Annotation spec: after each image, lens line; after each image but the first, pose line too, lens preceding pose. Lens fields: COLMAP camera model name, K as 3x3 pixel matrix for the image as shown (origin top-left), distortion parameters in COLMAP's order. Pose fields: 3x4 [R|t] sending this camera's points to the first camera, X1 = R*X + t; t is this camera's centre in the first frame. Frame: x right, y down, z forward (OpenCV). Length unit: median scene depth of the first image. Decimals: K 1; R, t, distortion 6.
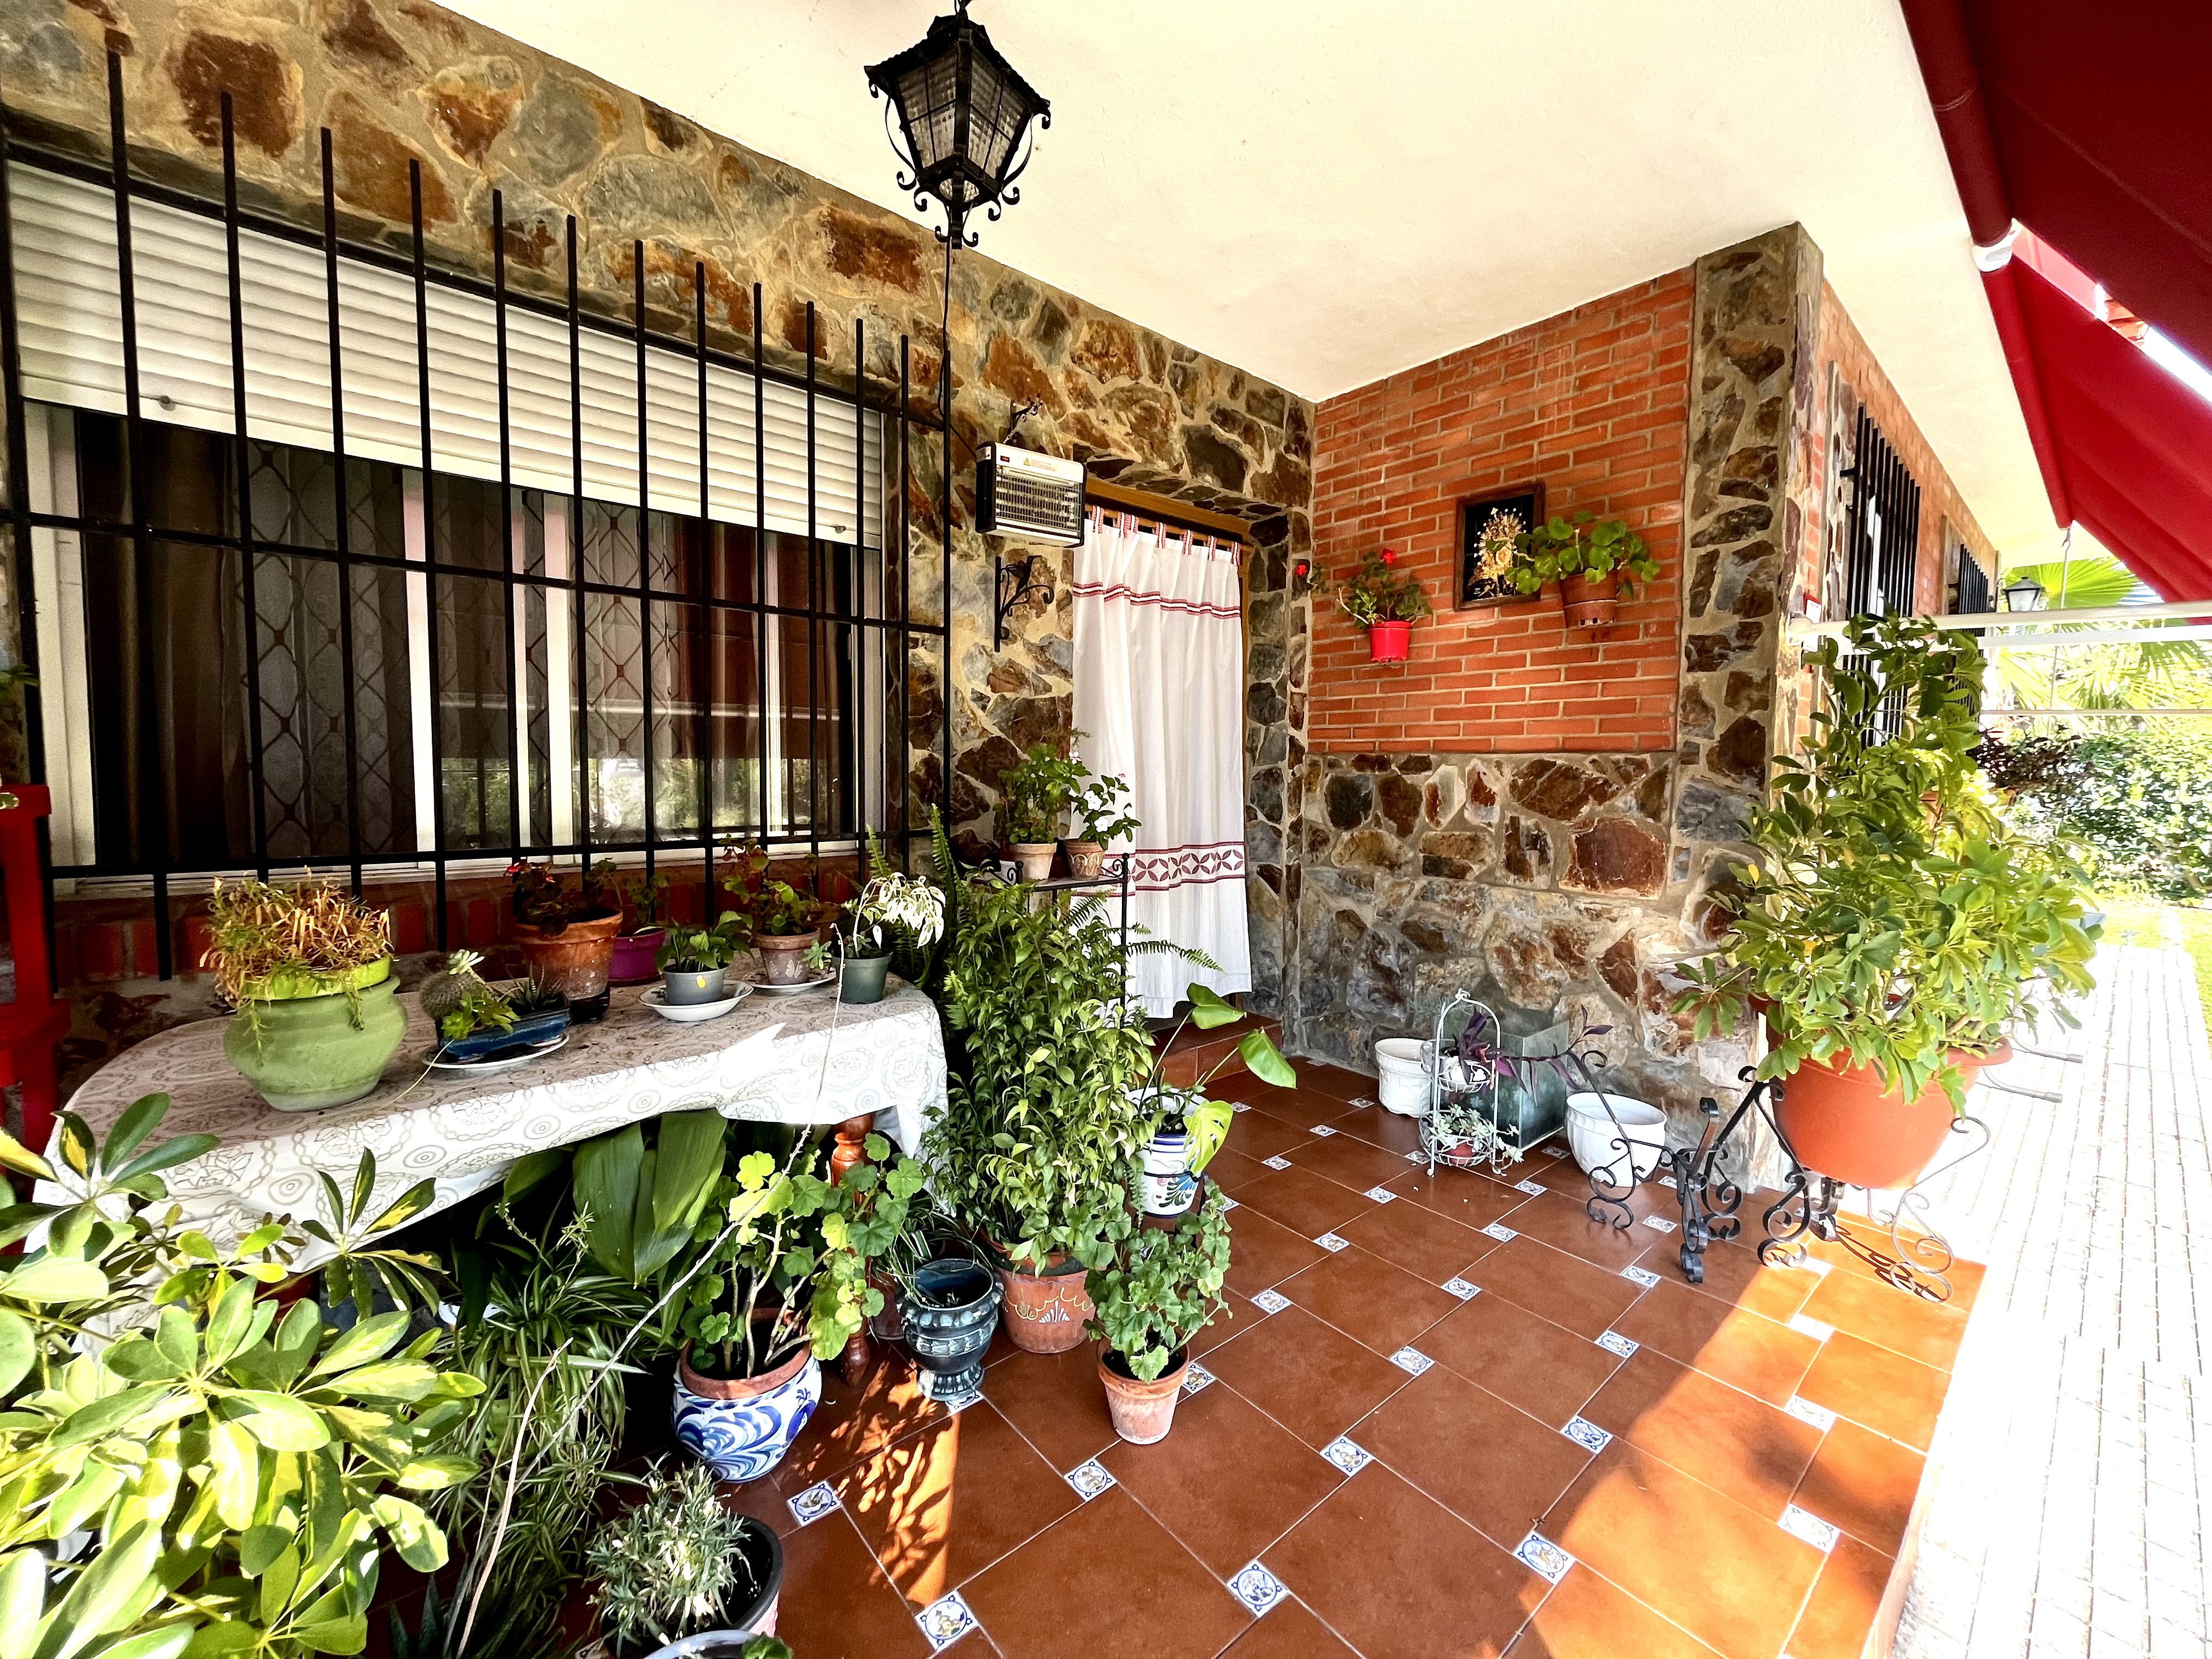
lens RADIAL K [[889.2, 0, 1113.9], [0, 889.2, 825.0], [0, 0, 1]] dist [-0.001870, 0.000452]
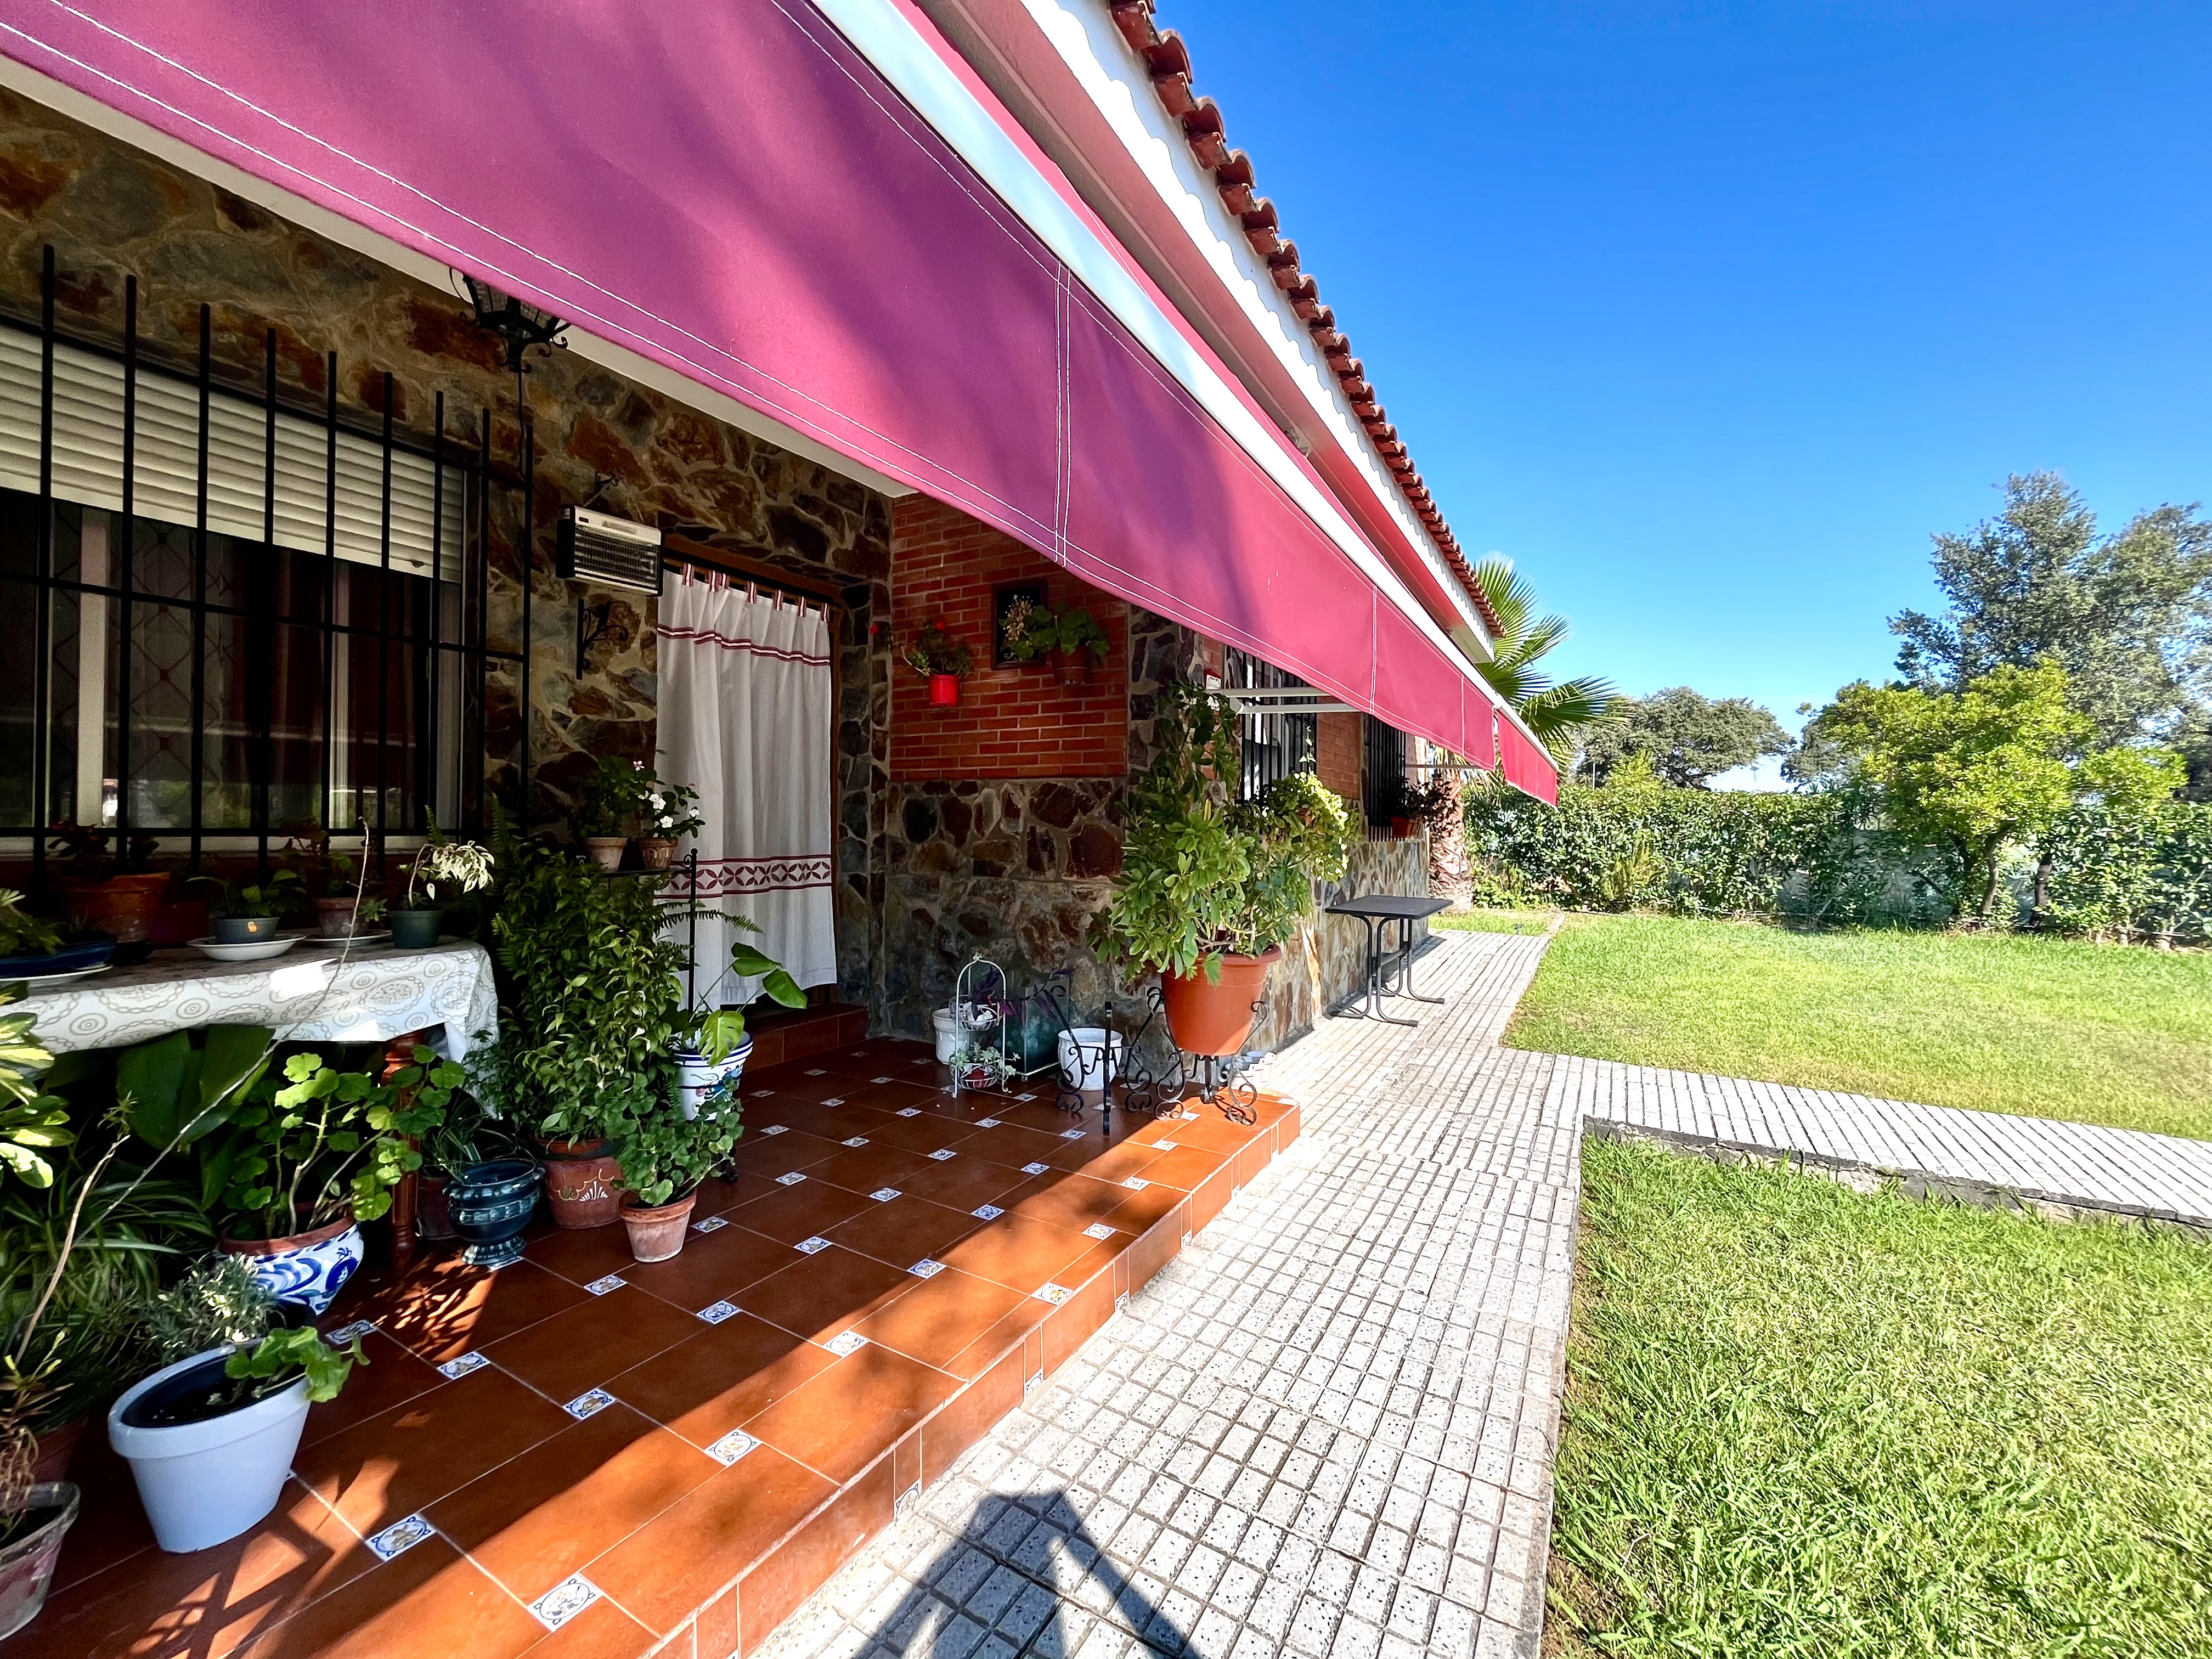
lens RADIAL K [[889.2, 0, 1108.4], [0, 889.2, 827.7], [0, 0, 1]] dist [-0.001870, 0.000452]
pose [[0.944691, 0.000721, 0.327960, 0.179655], [0.019036, 0.998191, -0.057030, 0.099974], [-0.327408, 0.060119, 0.942969, -0.396616]]
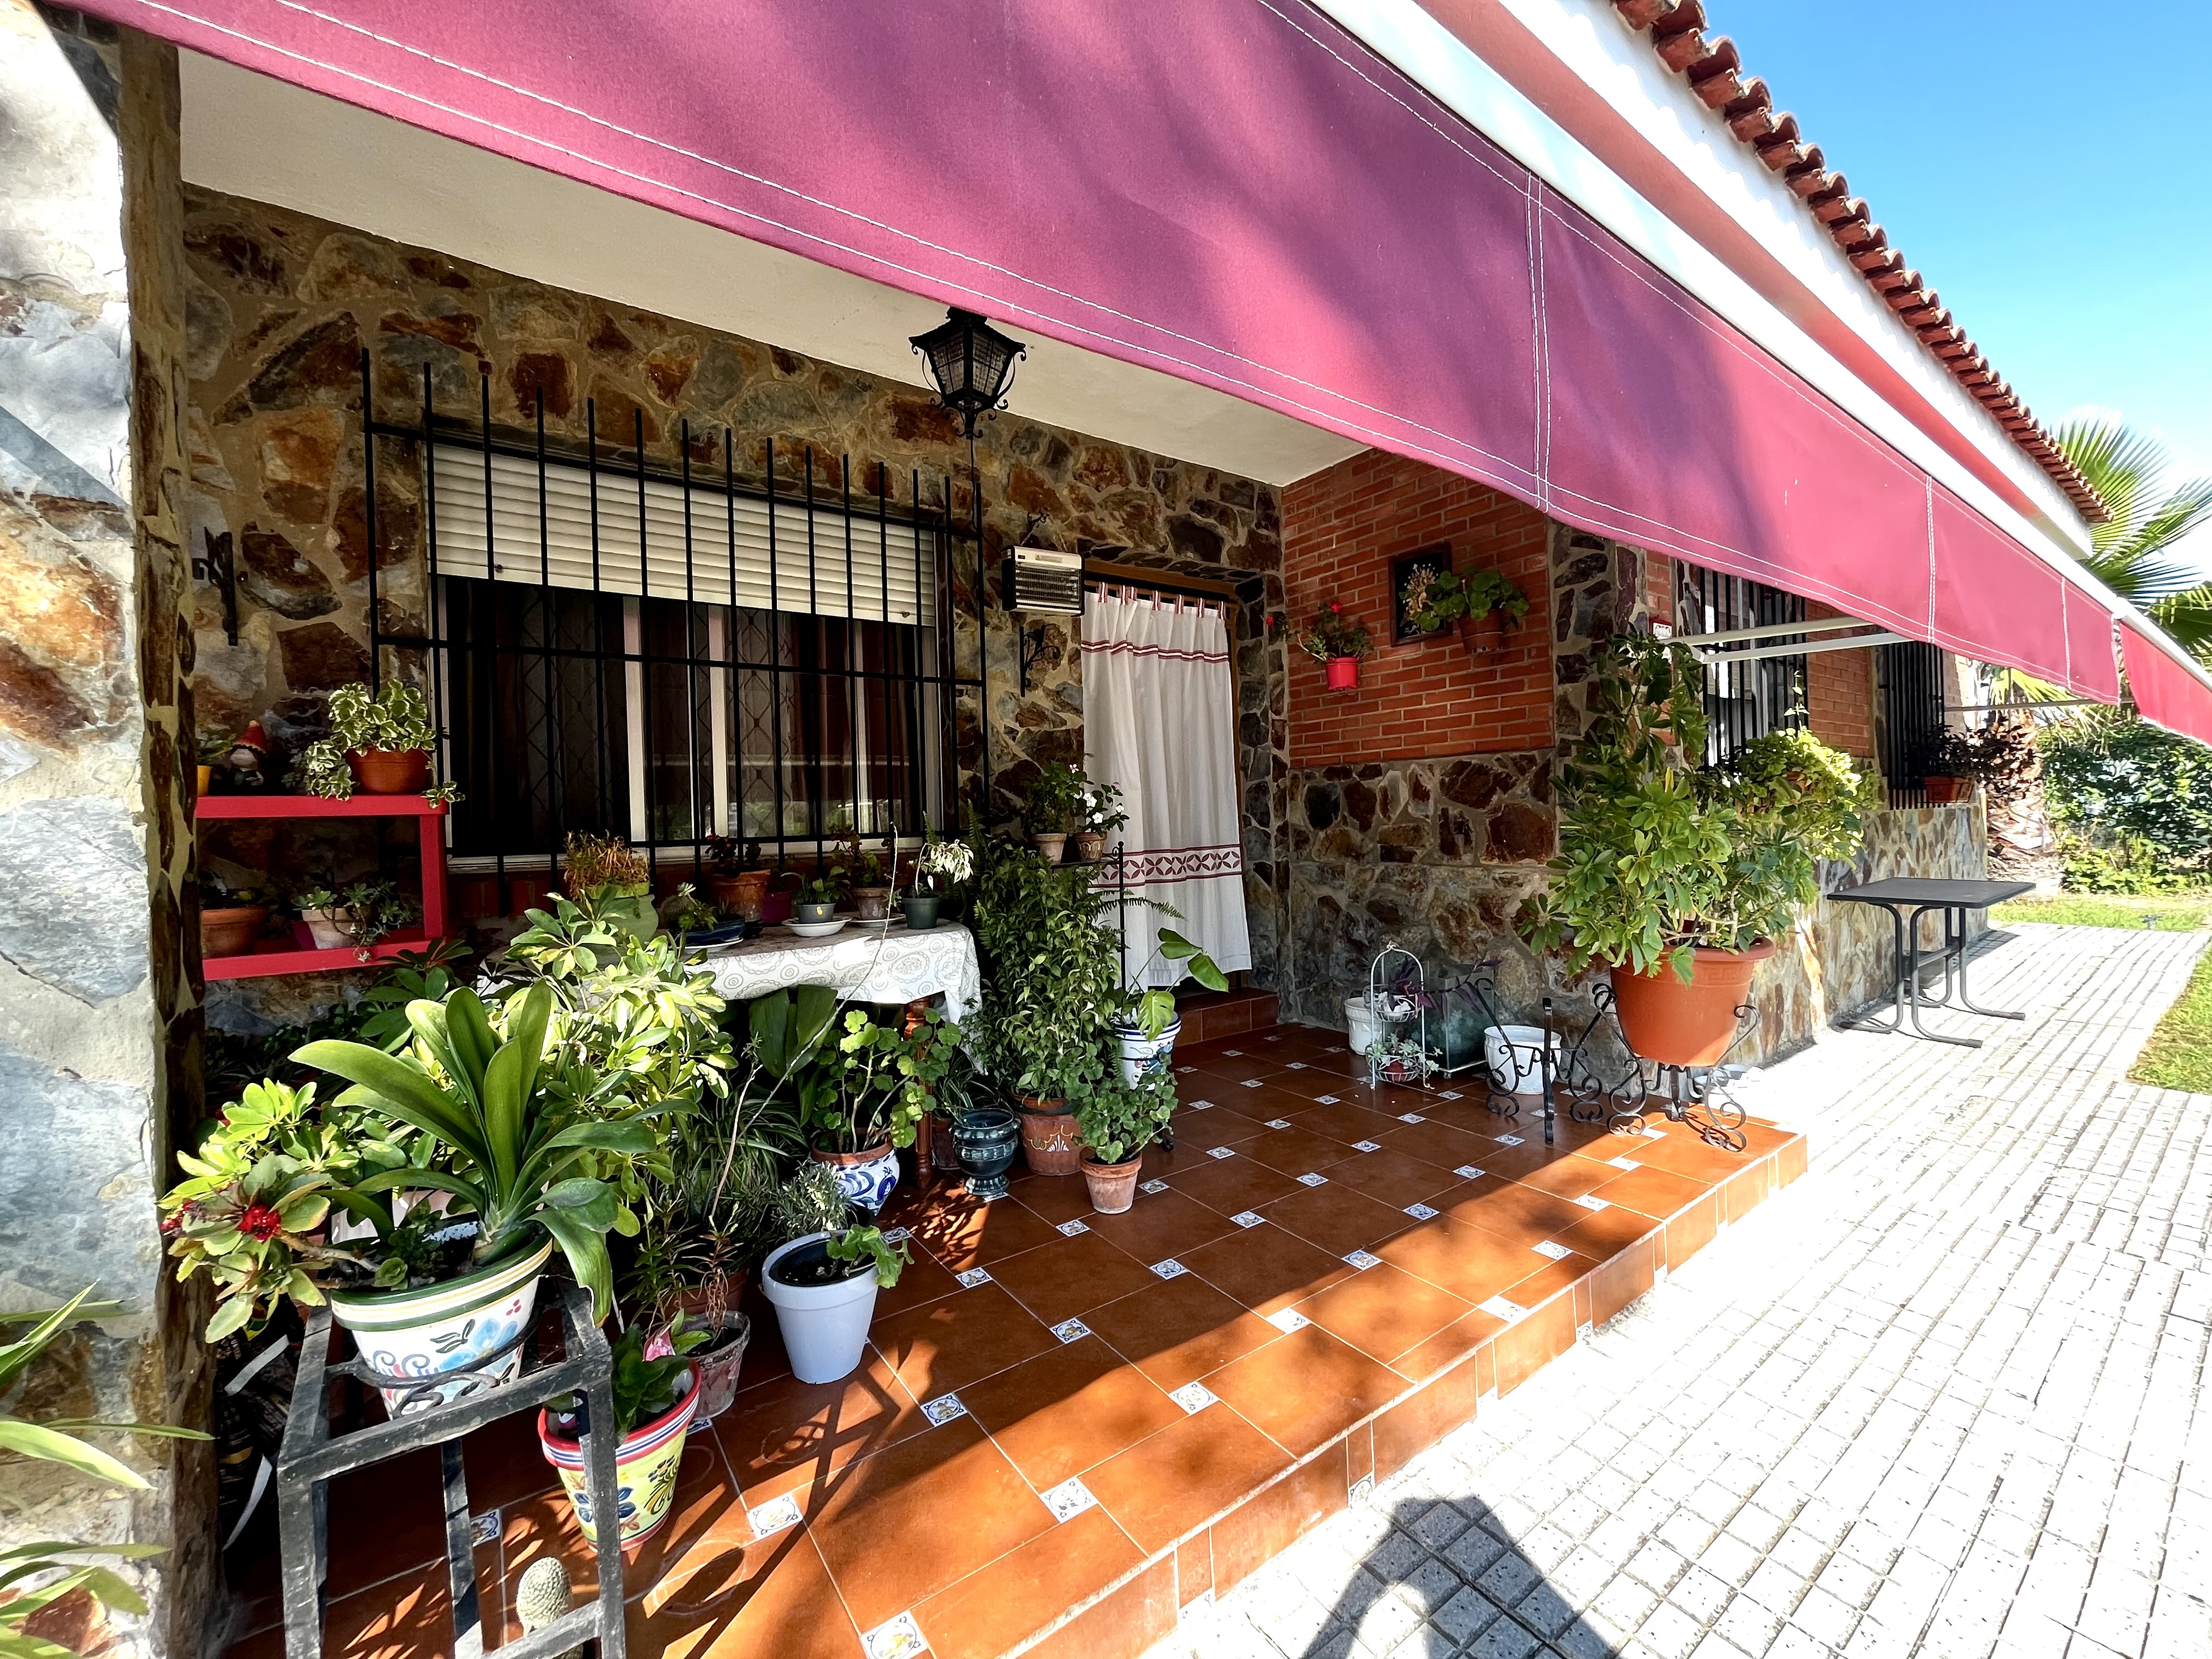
lens RADIAL K [[889.2, 0, 1114.6], [0, 889.2, 827.2], [0, 0, 1]] dist [-0.001870, 0.000452]
pose [[0.995292, -0.038640, -0.088885, 0.147722], [0.033775, 0.997881, -0.055604, 0.100836], [0.090846, 0.052340, 0.994489, -0.387461]]
